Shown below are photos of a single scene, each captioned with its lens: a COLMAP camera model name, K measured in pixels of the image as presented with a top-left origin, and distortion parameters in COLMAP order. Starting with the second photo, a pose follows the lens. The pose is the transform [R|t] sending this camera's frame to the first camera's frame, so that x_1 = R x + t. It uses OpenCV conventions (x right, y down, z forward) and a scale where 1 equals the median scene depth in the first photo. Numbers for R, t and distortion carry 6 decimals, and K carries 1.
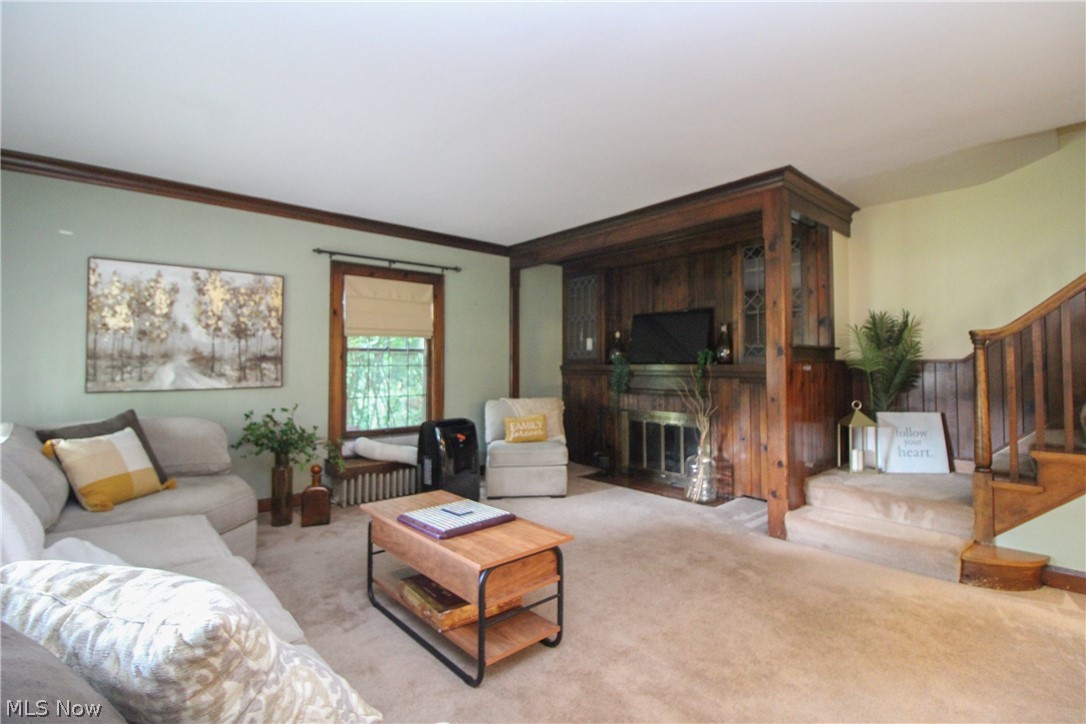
lens RADIAL K [[511.9, 0, 548.9], [0, 511.9, 347.2], [0, 0, 1]] dist [0.001019, -0.012509]
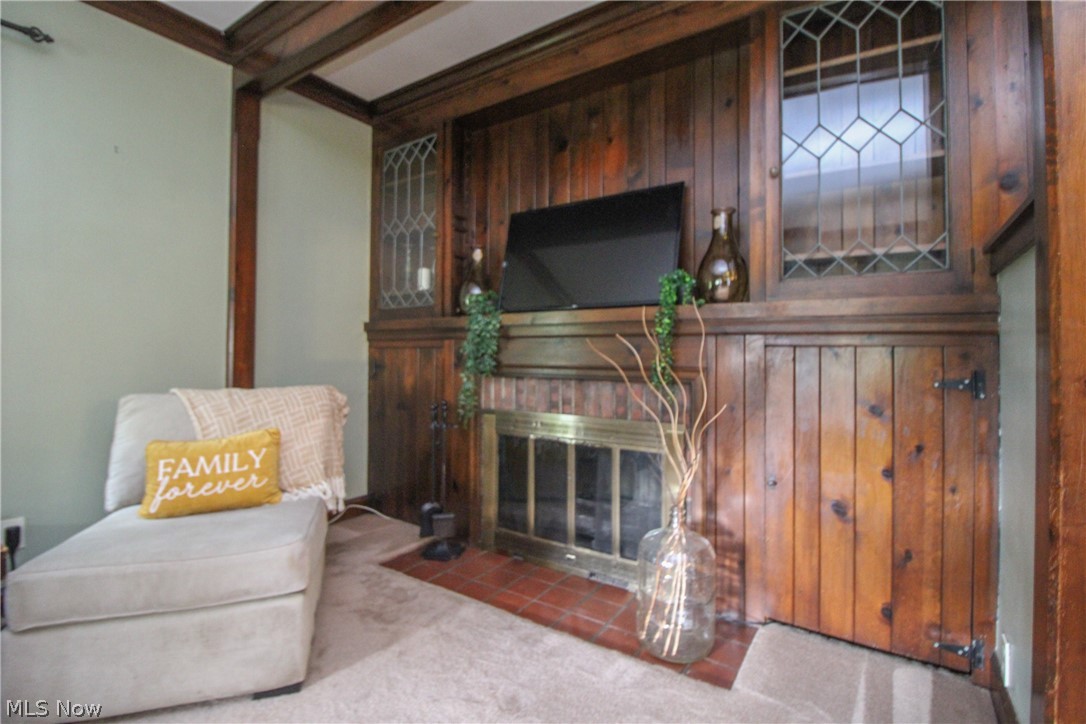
lens RADIAL K [[511.9, 0, 548.9], [0, 511.9, 347.2], [0, 0, 1]] dist [0.001019, -0.012509]
pose [[0.969615, 0.010772, 0.244399, 0.110846], [-0.015959, 0.999687, 0.019253, 0.069970], [-0.244115, -0.022569, 0.969484, 0.692423]]
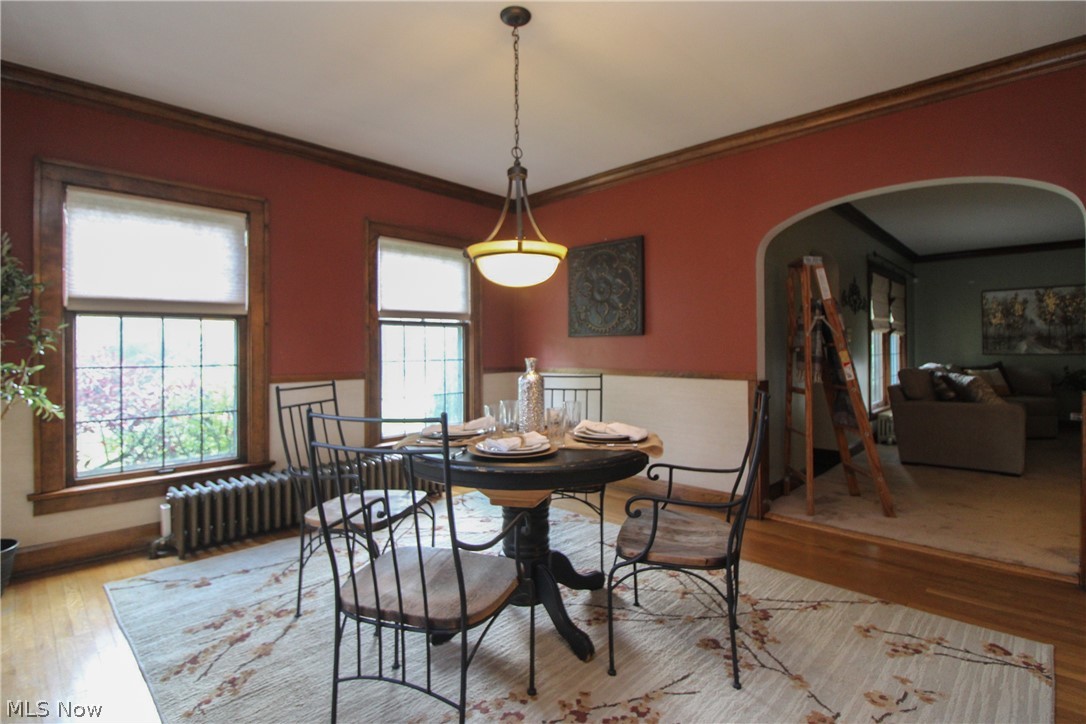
lens RADIAL K [[526.7, 0, 545.1], [0, 526.7, 347.7], [0, 0, 1]] dist [0.001650, -0.014667]
pose [[0.075102, -0.006695, -0.997153, 0.935336], [0.038248, 0.999261, -0.003828, -0.002080], [0.996442, -0.037852, 0.075302, -0.819535]]
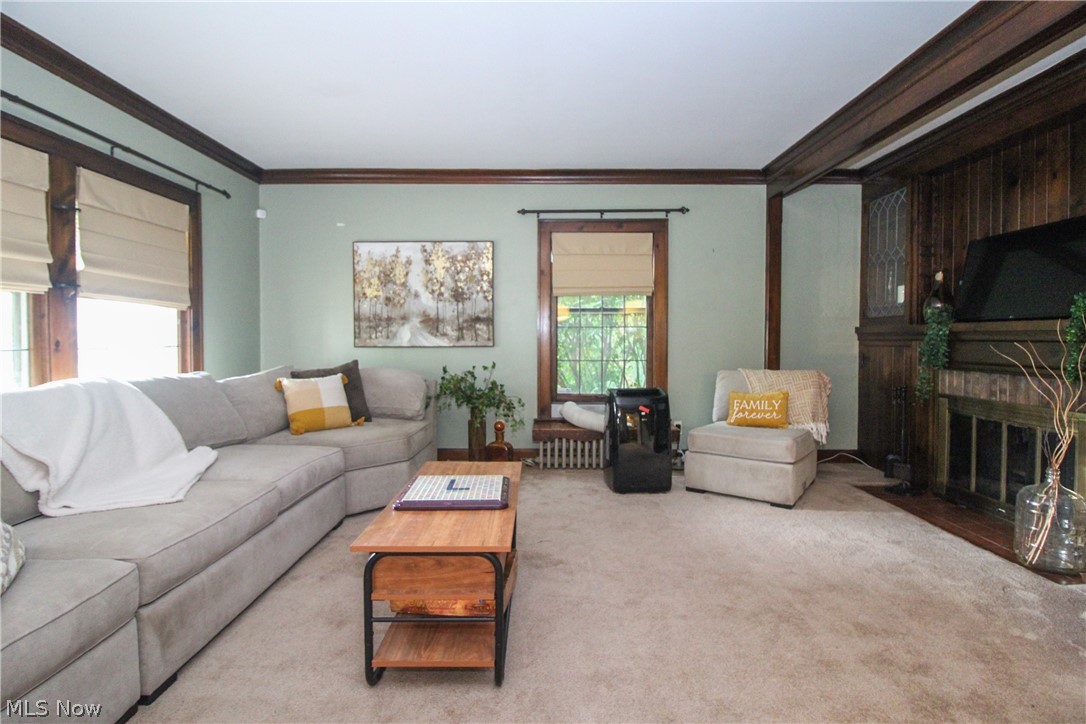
lens RADIAL K [[530.8, 0, 540.9], [0, 530.8, 349.5], [0, 0, 1]] dist [0.000675, -0.013978]
pose [[0.741653, 0.017873, -0.670546, 0.281221], [0.021256, 0.998517, 0.050125, 0.030152], [0.670447, -0.051429, 0.740173, 0.247594]]
